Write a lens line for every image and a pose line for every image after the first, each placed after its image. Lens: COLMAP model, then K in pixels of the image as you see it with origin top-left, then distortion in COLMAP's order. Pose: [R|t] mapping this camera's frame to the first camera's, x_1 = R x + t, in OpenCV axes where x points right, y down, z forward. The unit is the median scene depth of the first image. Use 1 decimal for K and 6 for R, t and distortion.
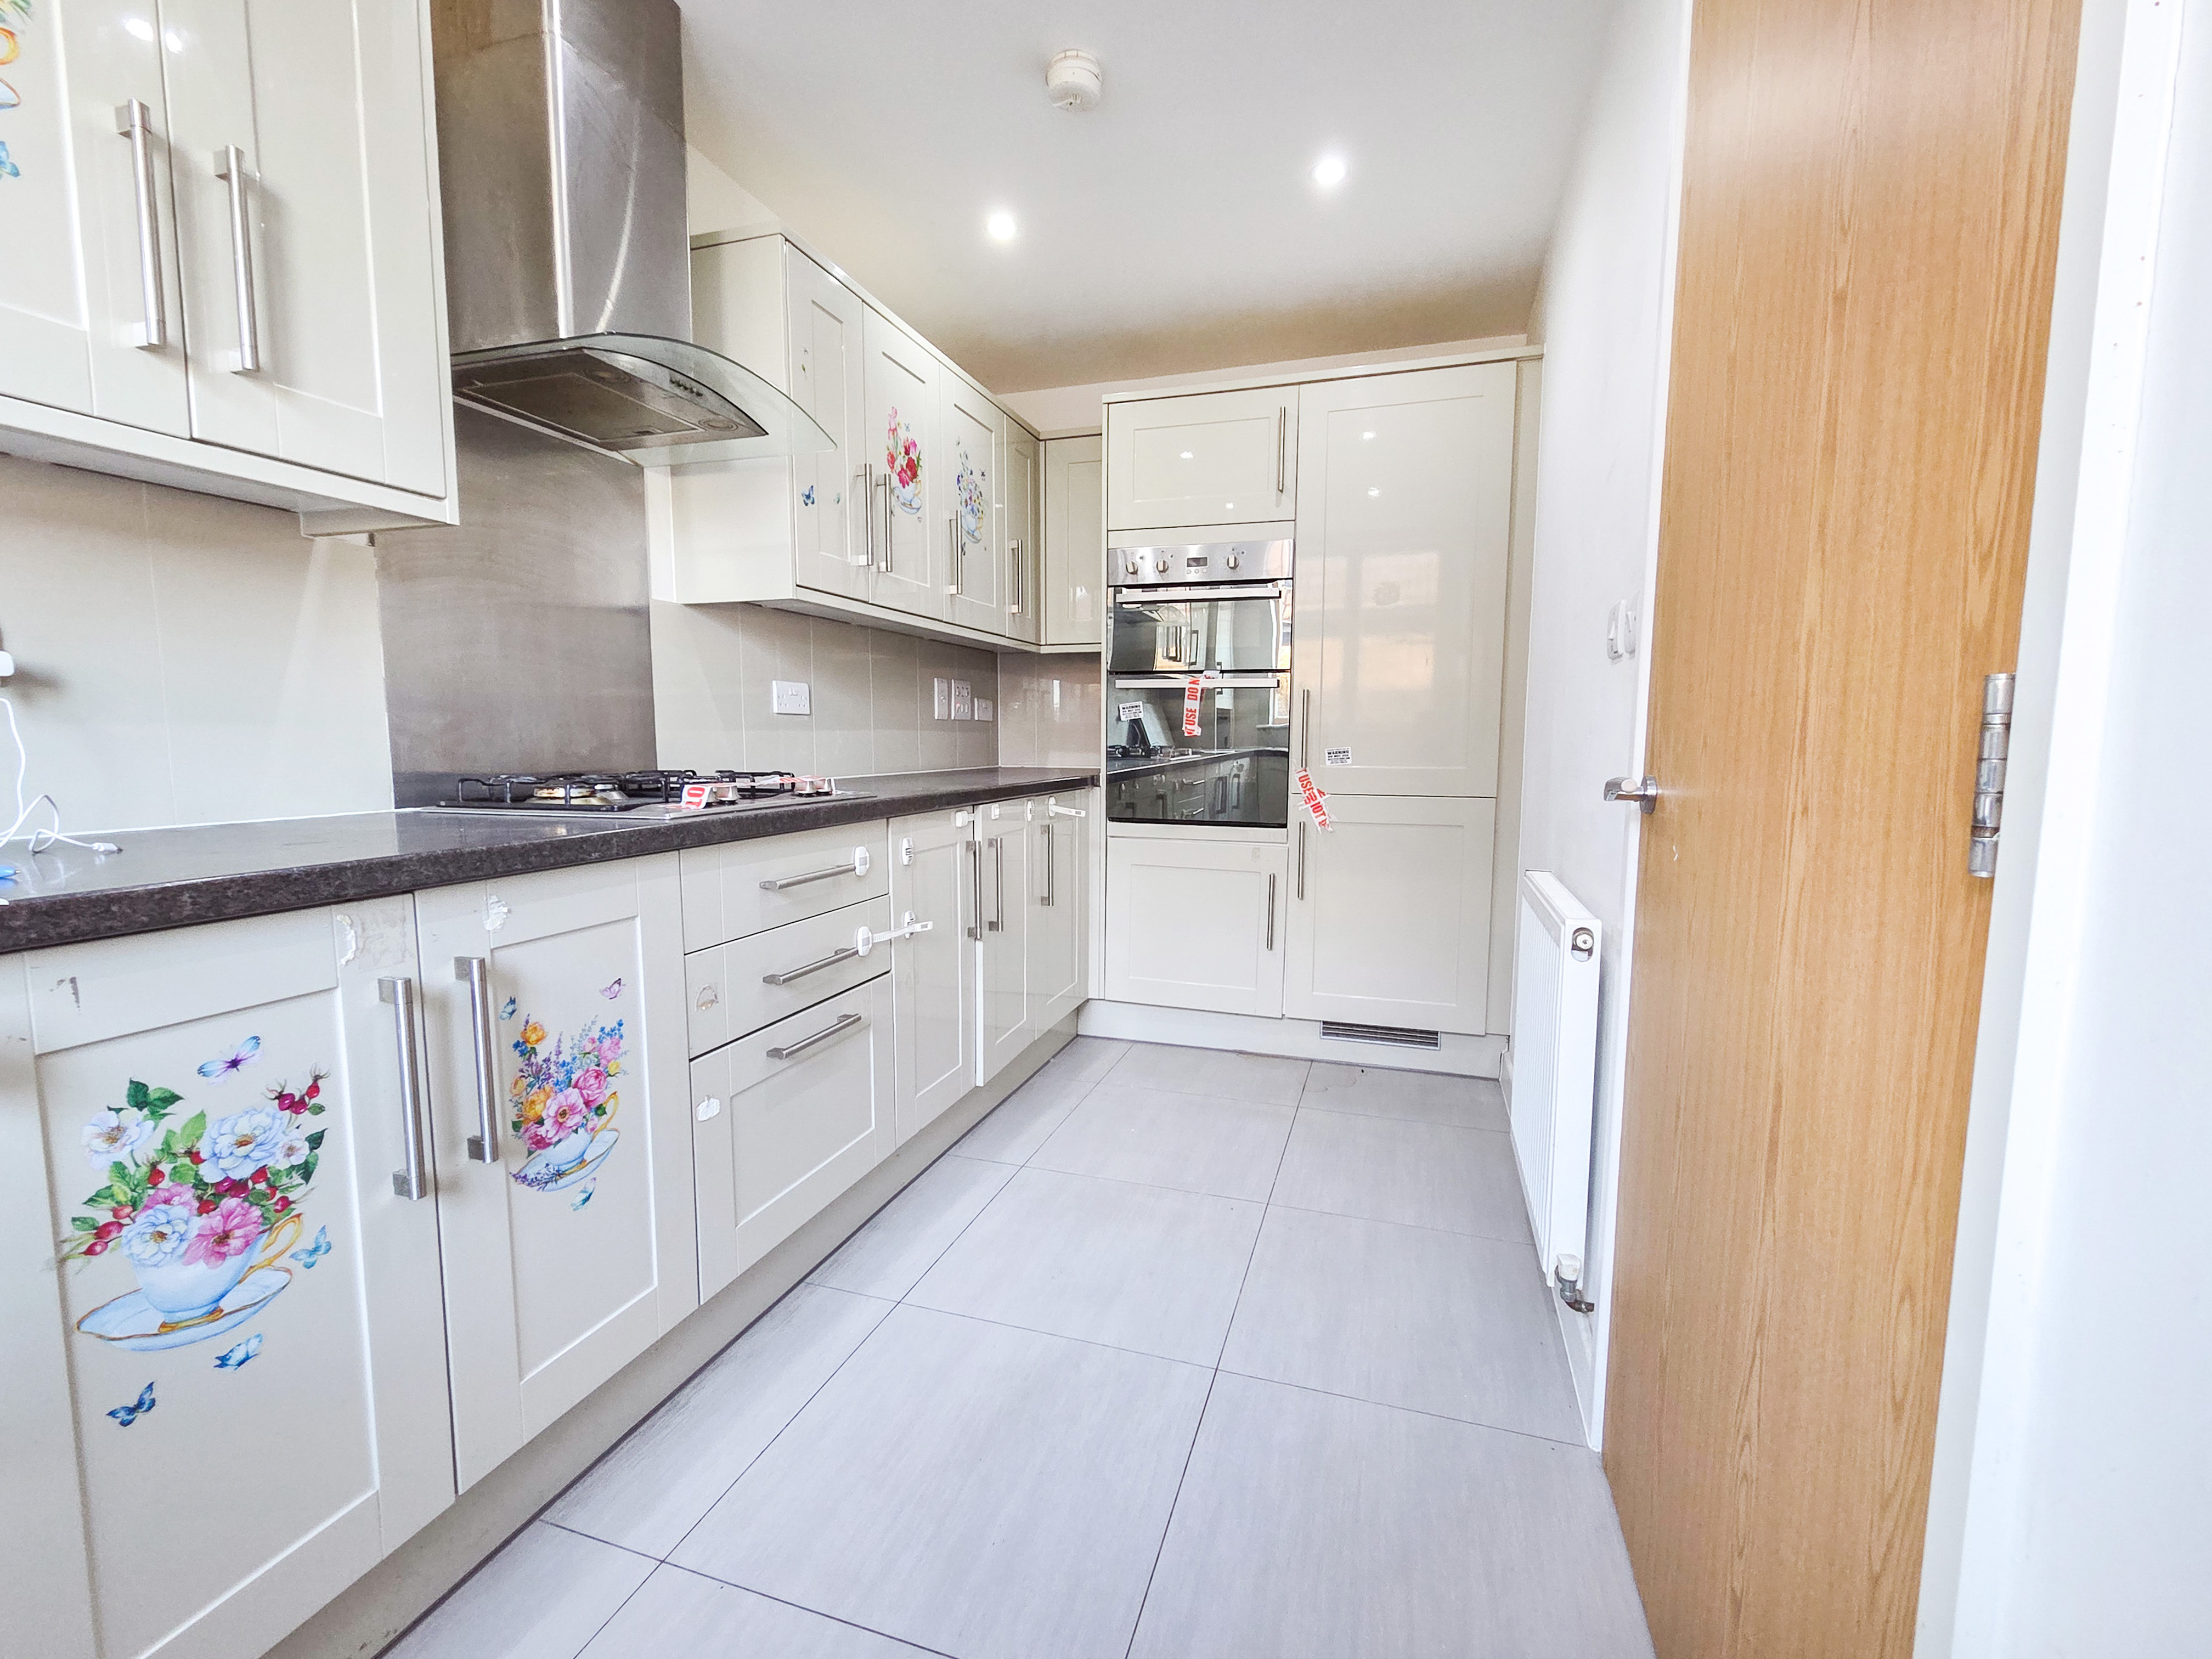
lens RADIAL K [[928.6, 0, 1107.7], [0, 928.6, 829.4], [0, 0, 1]] dist [-0.002719, -0.000174]
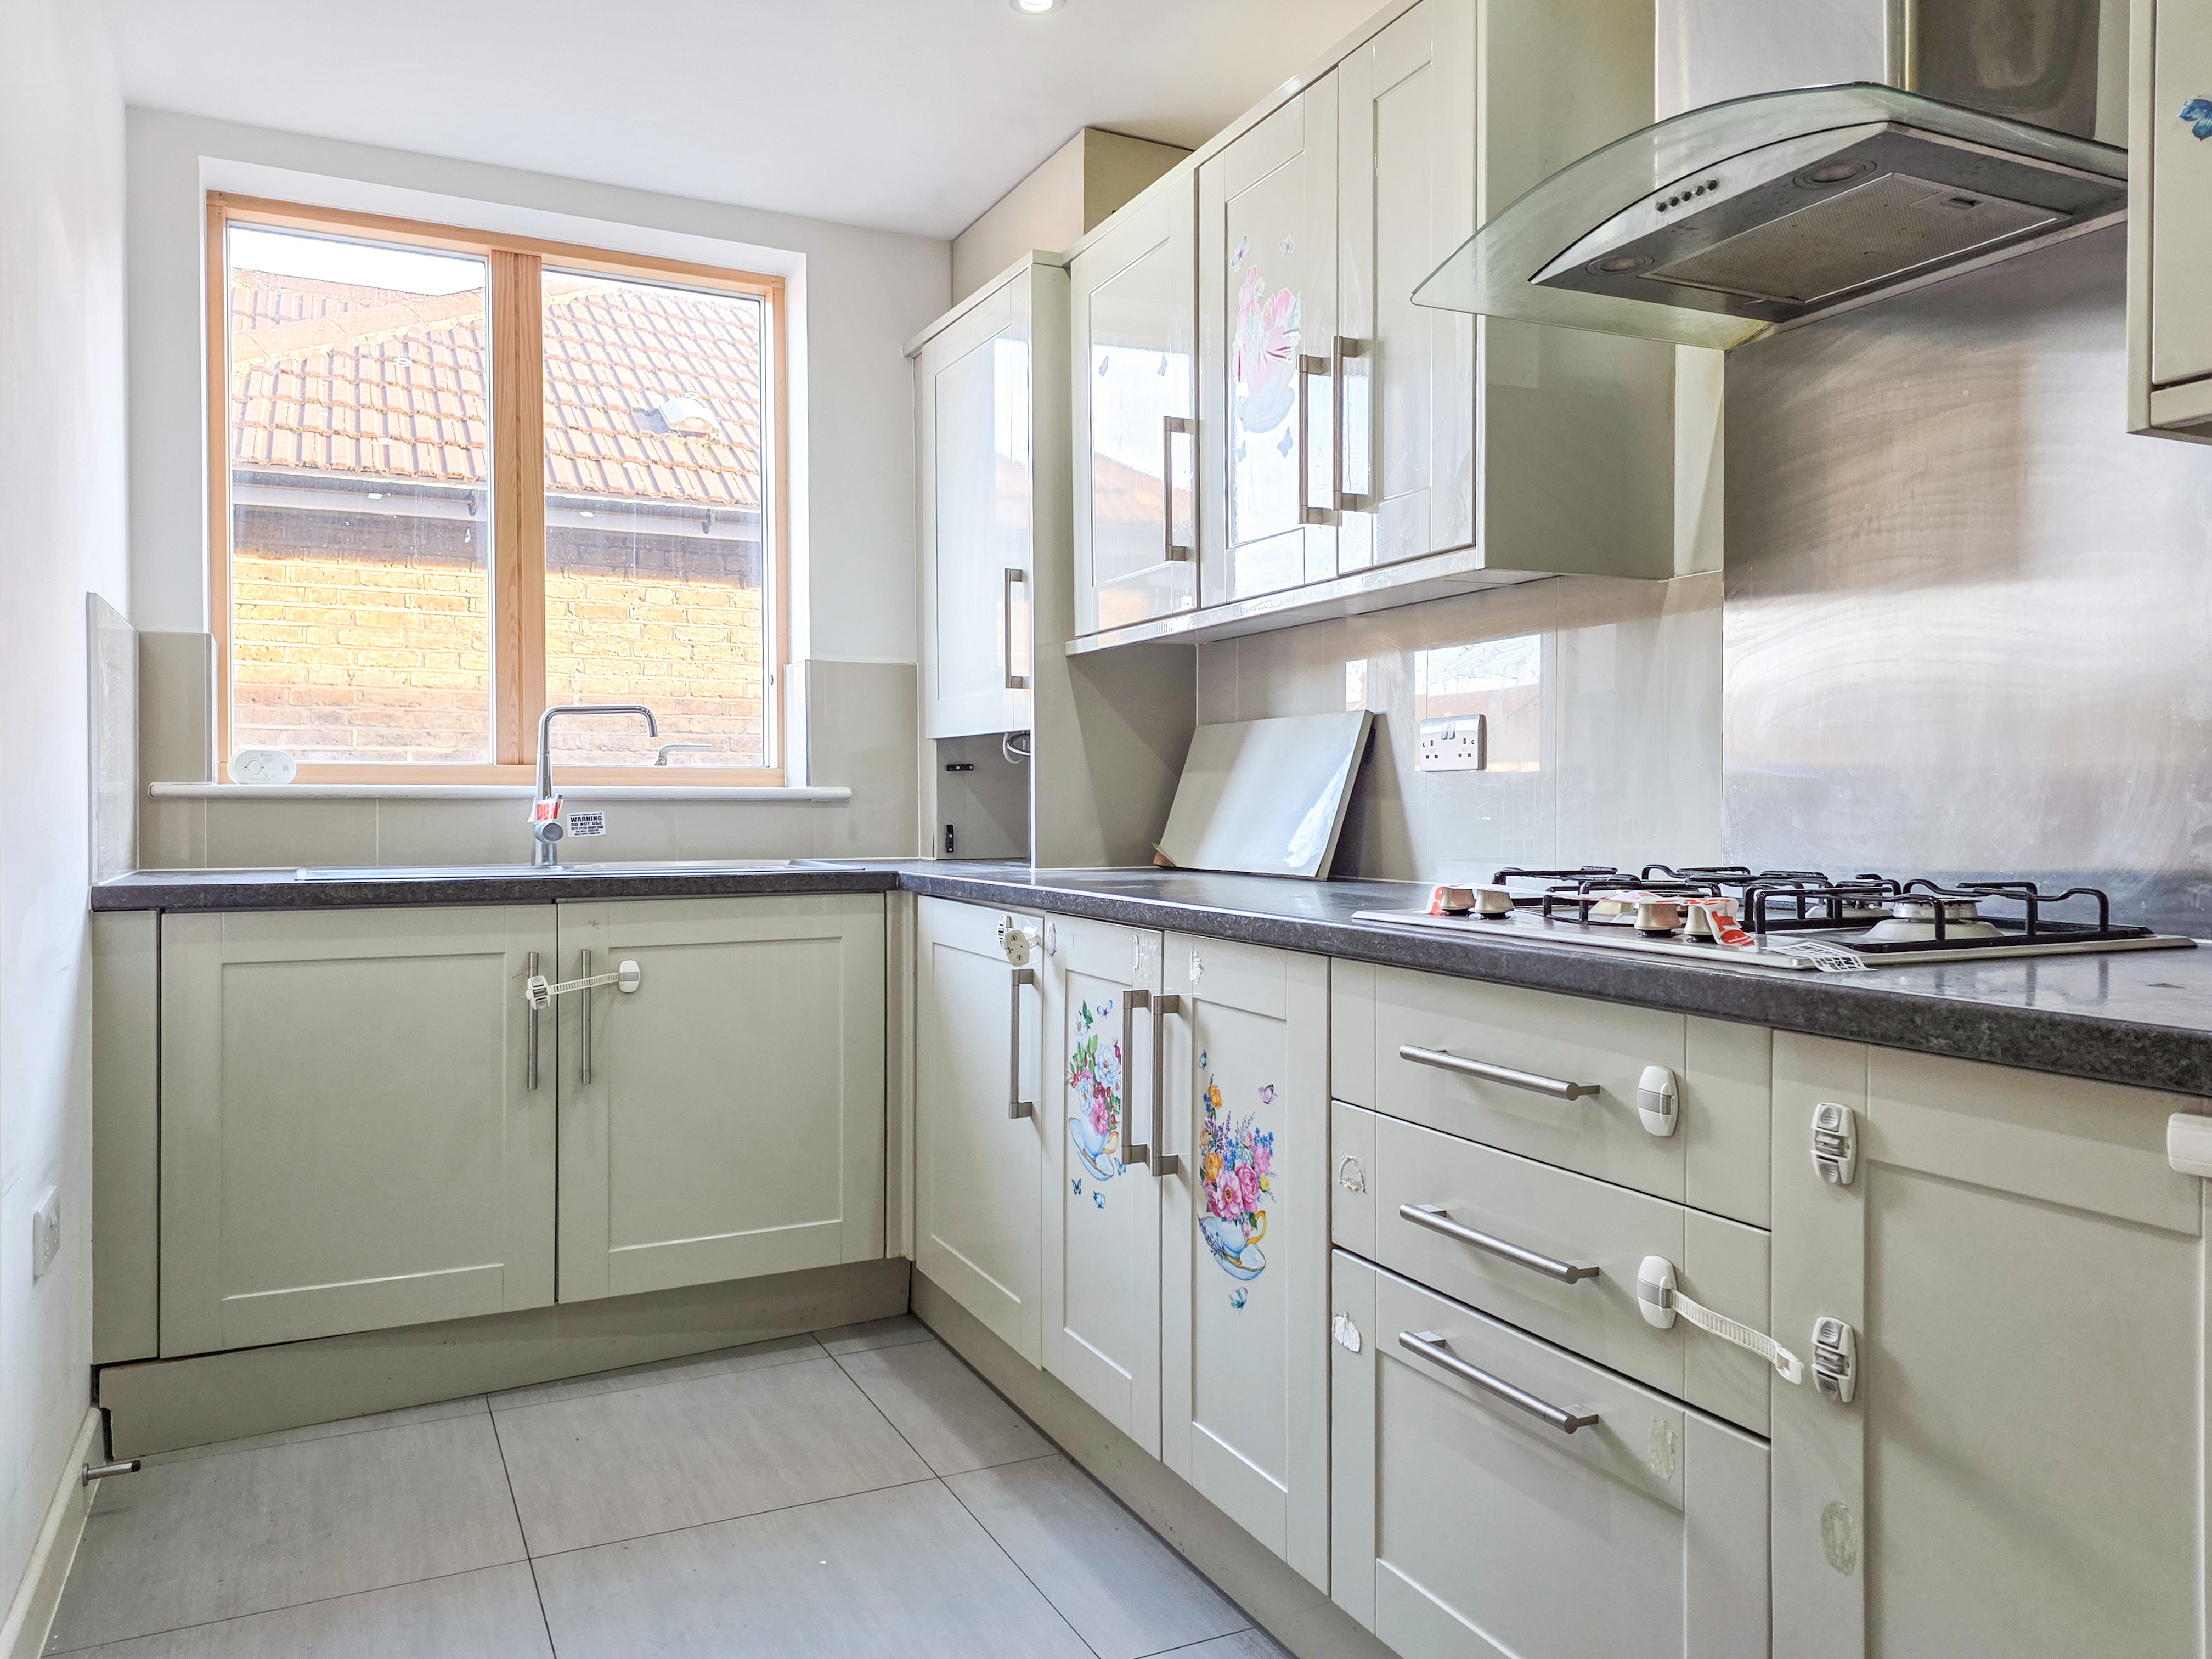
lens RADIAL K [[1594.3, 0, 1105.8], [0, 1594.3, 817.0], [0, 0, 1]] dist [0.008036, -0.001333]
pose [[-0.727541, -0.011232, -0.685972, 0.657308], [-0.083854, 0.993825, 0.072663, -0.196576], [0.680920, 0.110387, -0.723991, 2.080724]]
